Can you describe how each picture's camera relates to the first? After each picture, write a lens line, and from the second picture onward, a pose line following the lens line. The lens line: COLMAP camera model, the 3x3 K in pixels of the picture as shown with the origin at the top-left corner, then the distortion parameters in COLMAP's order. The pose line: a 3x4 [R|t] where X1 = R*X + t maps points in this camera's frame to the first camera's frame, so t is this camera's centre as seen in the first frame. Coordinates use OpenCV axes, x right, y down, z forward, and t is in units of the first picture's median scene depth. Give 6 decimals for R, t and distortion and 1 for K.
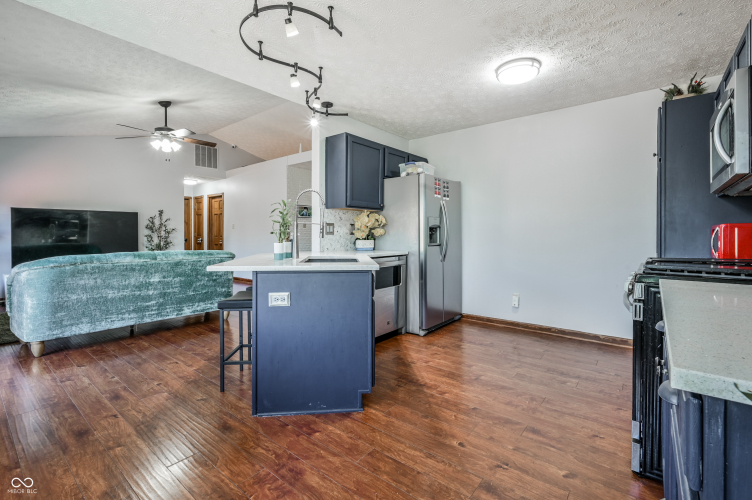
lens RADIAL K [[339.6, 0, 376.8], [0, 339.6, 239.1], [0, 0, 1]] dist [0.003843, 0.000636]
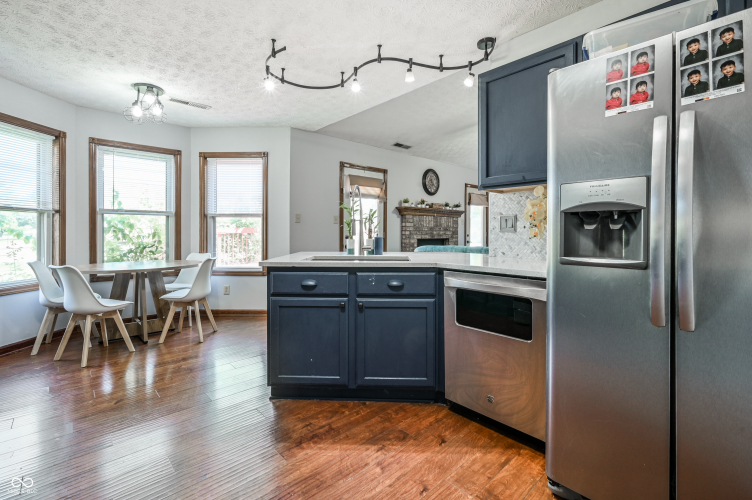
lens RADIAL K [[339.6, 0, 376.8], [0, 339.6, 239.1], [0, 0, 1]] dist [0.003843, 0.000636]
pose [[-0.152421, 0.020319, -0.988107, 0.952262], [-0.013217, 0.999657, 0.022595, -0.021602], [0.988227, 0.016503, -0.152100, 1.491756]]
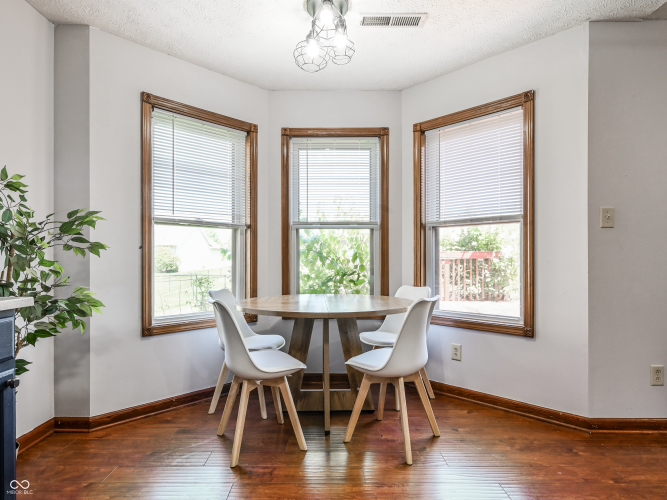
lens RADIAL K [[384.8, 0, 323.1], [0, 384.8, 253.0], [0, 0, 1]] dist [-0.005404, -0.000229]
pose [[-0.784509, -0.009700, -0.620042, 0.226185], [-0.003855, 0.999935, -0.010766, 0.018241], [0.620105, -0.006055, -0.784495, 1.028049]]
